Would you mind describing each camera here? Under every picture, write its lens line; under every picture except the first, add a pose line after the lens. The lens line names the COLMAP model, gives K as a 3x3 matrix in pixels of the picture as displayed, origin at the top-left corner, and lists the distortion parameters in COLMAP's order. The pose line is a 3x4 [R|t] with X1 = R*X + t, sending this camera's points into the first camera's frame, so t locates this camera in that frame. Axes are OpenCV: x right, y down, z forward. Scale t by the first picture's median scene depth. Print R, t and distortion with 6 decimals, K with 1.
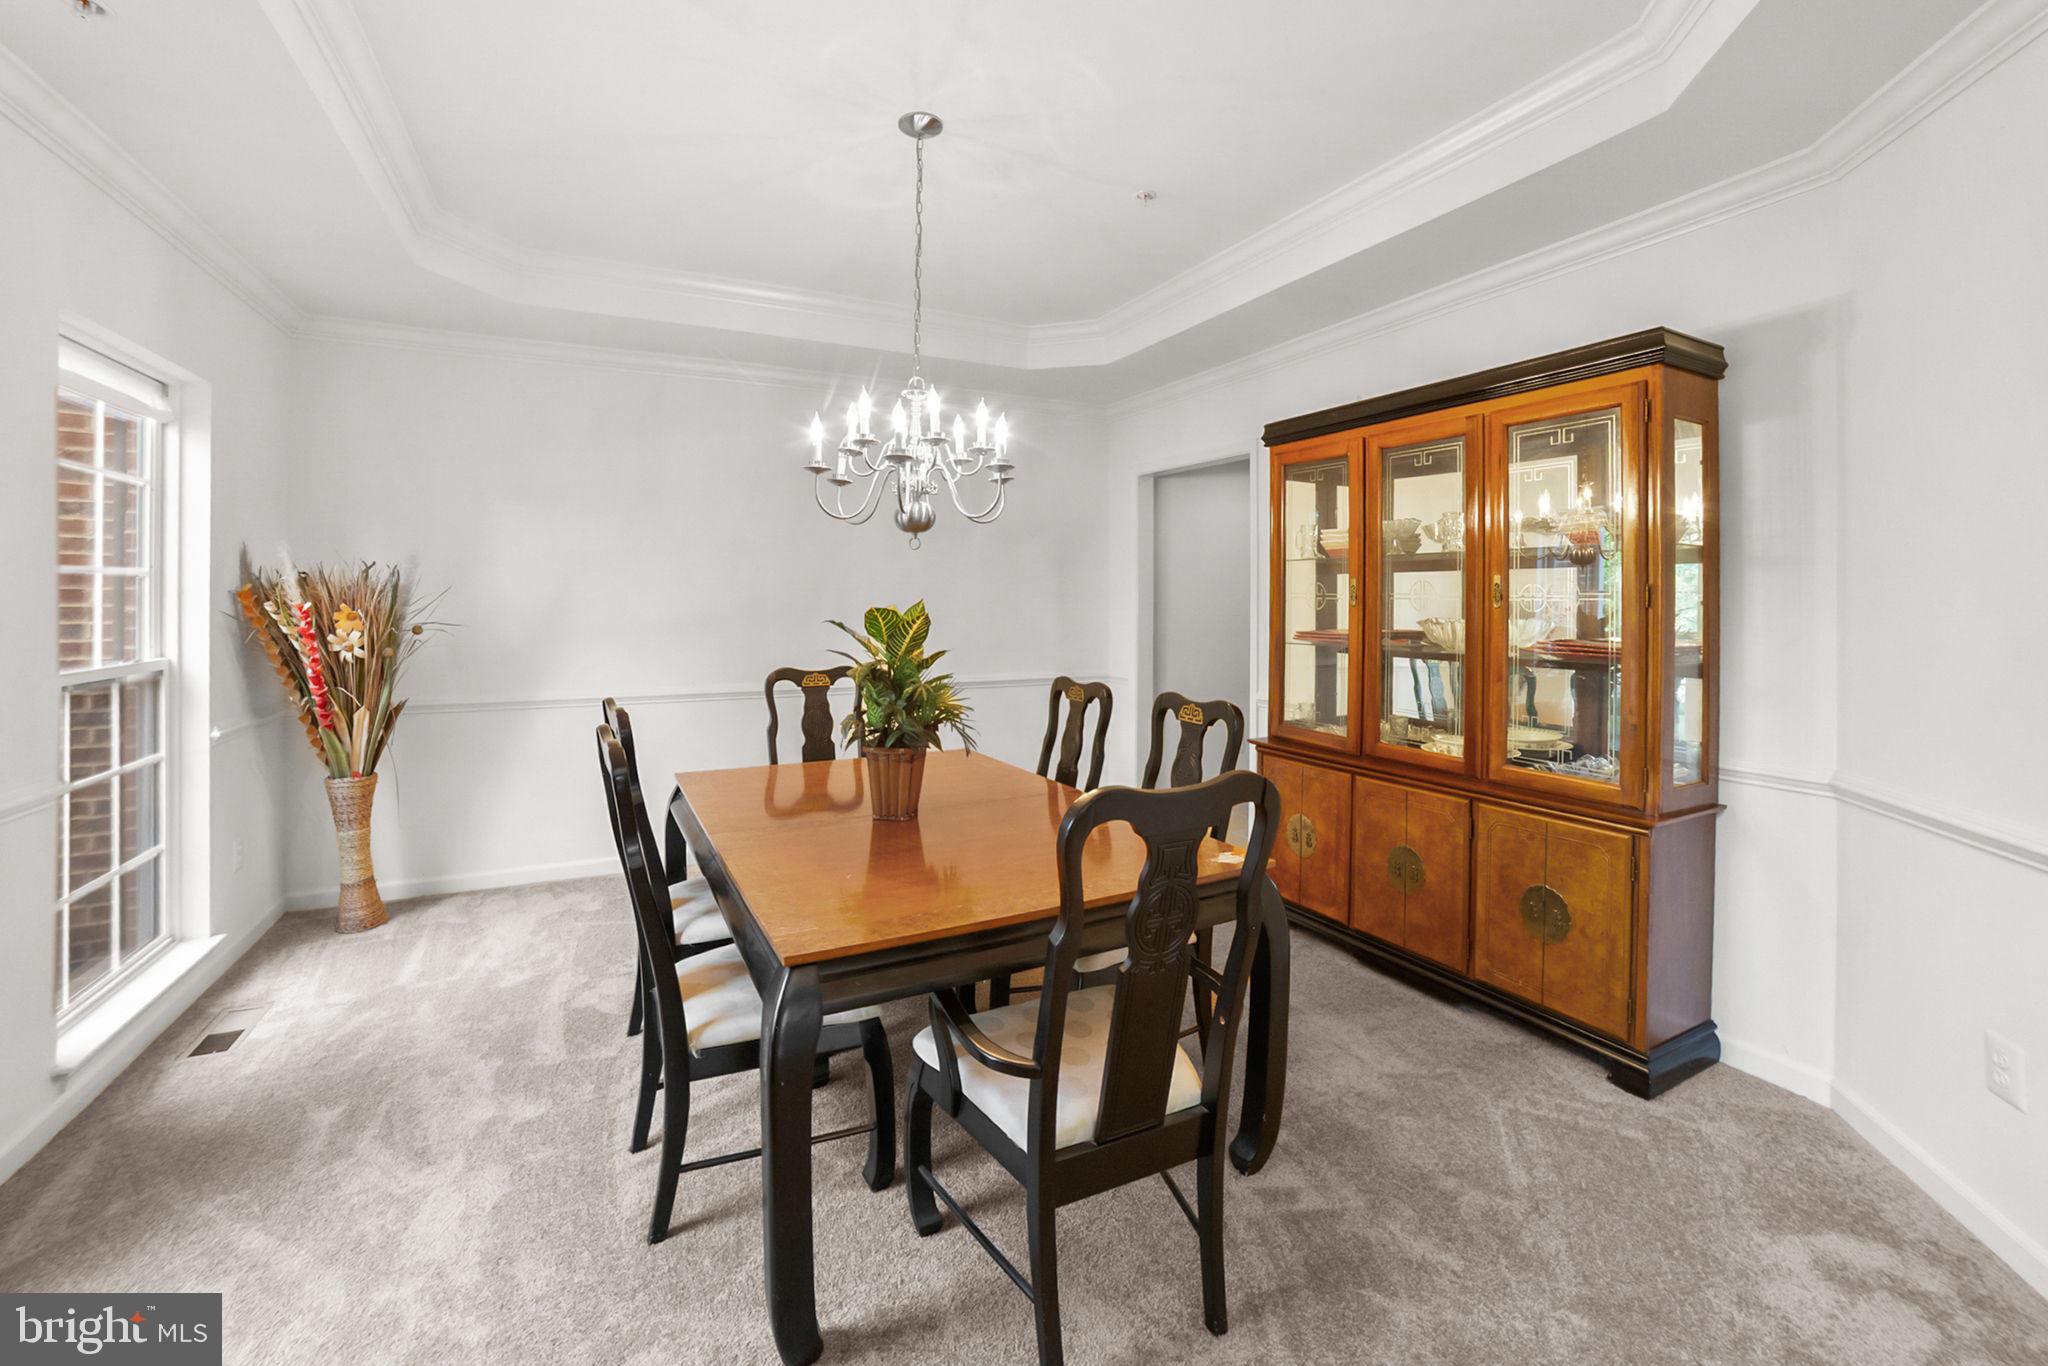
lens RADIAL K [[844.5, 0, 1024.2], [0, 844.5, 613.3], [0, 0, 1]] dist [-0.077942, 0.033153]
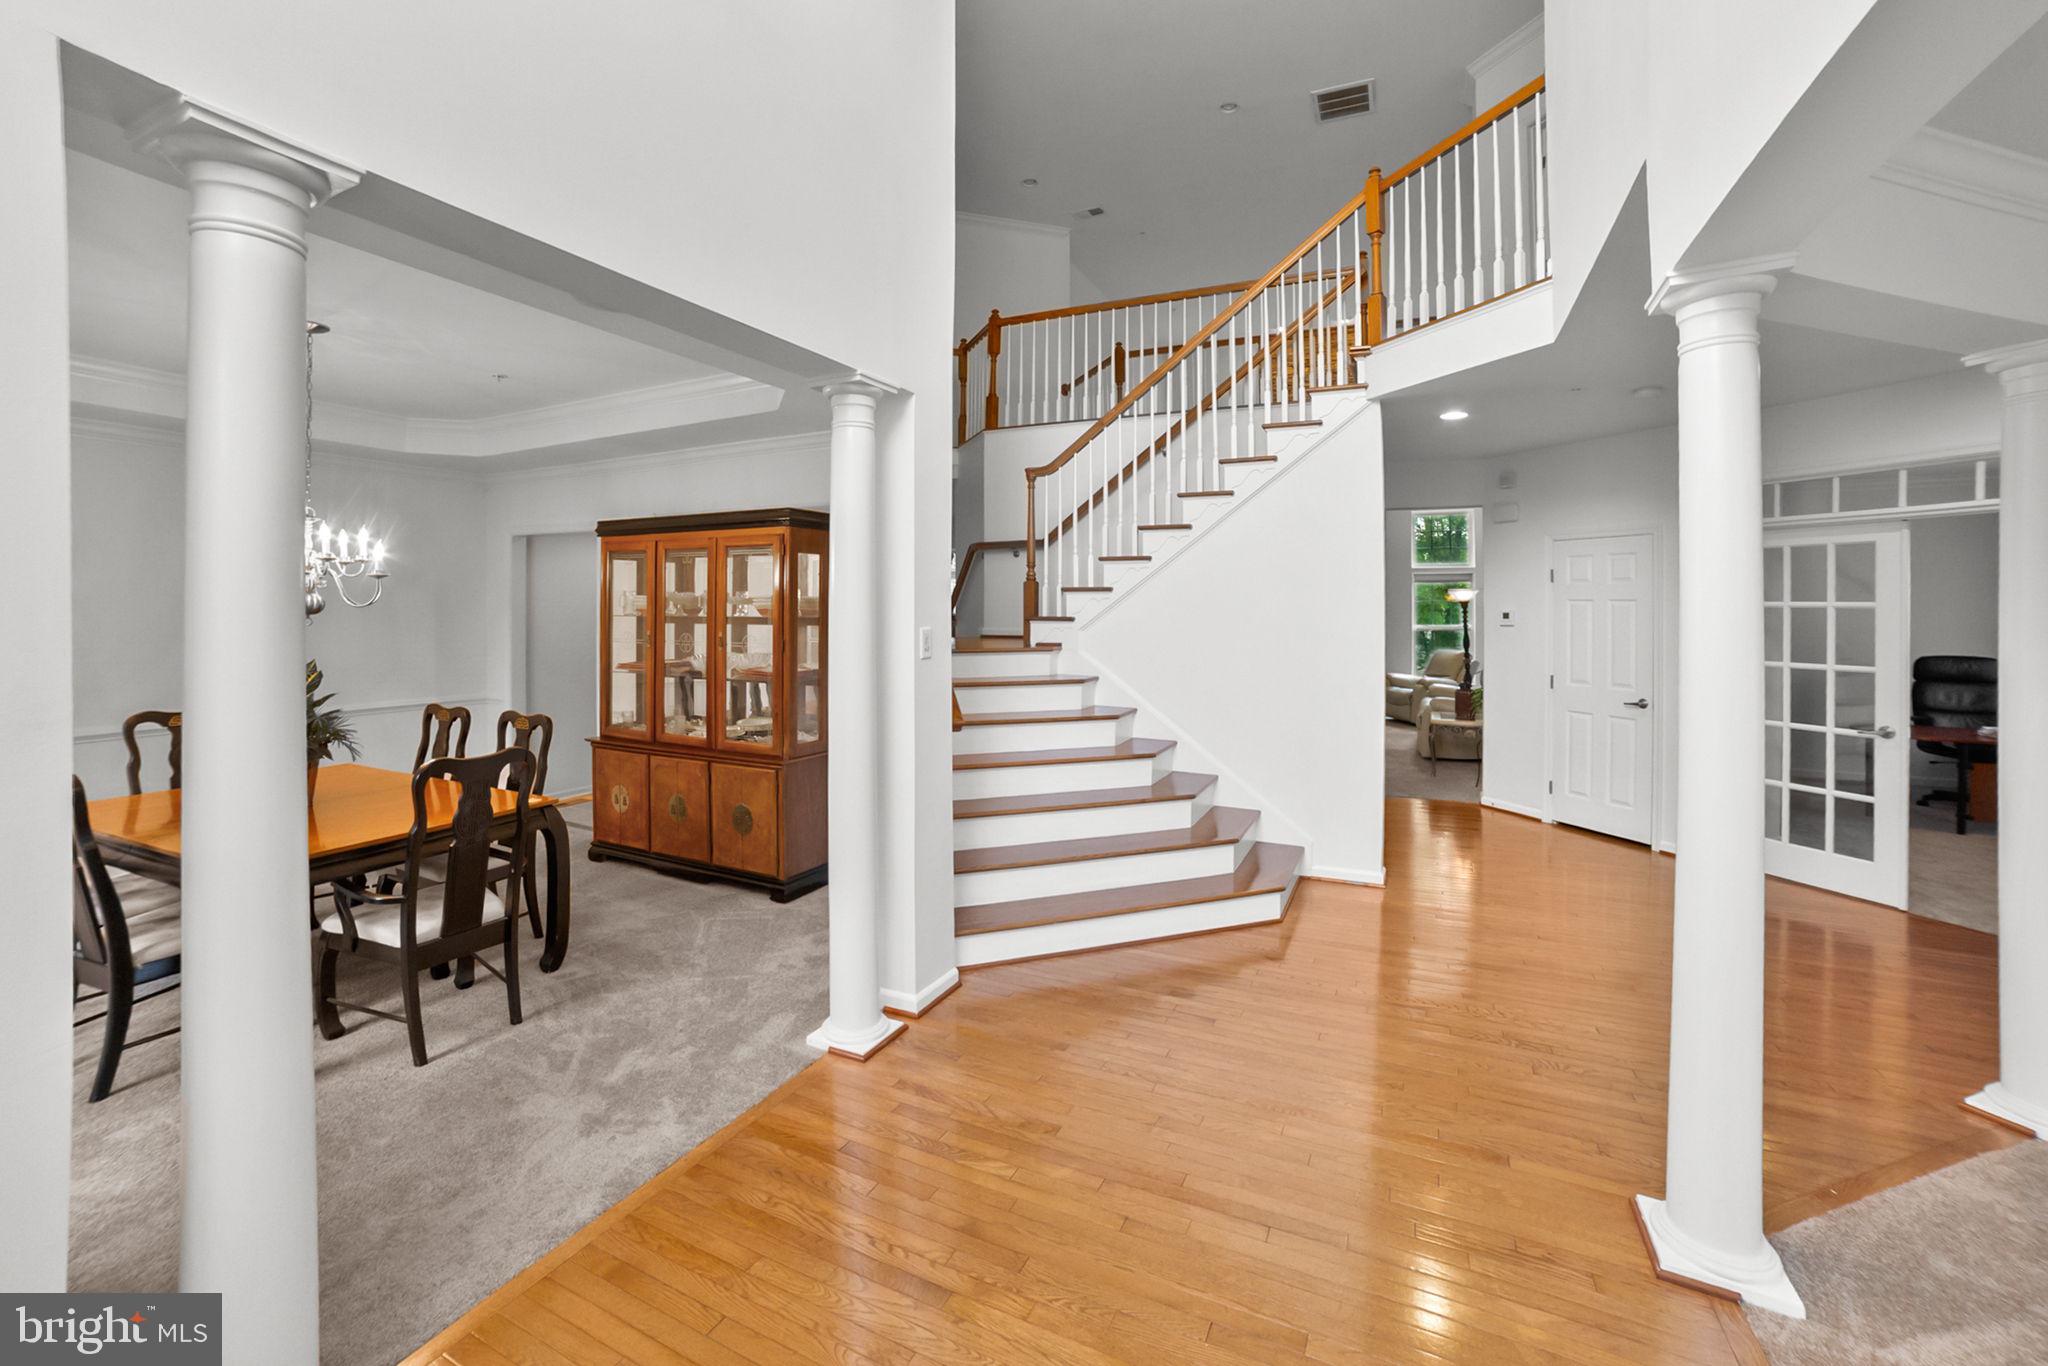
lens RADIAL K [[821.0, 0, 998.7], [0, 821.0, 624.6], [0, 0, 1]] dist [-0.075234, 0.029688]
pose [[0.804643, -0.009407, 0.593684, 0.023770], [0.006554, 0.999954, 0.006961, -0.075348], [-0.593723, -0.001710, 0.804668, -0.783284]]
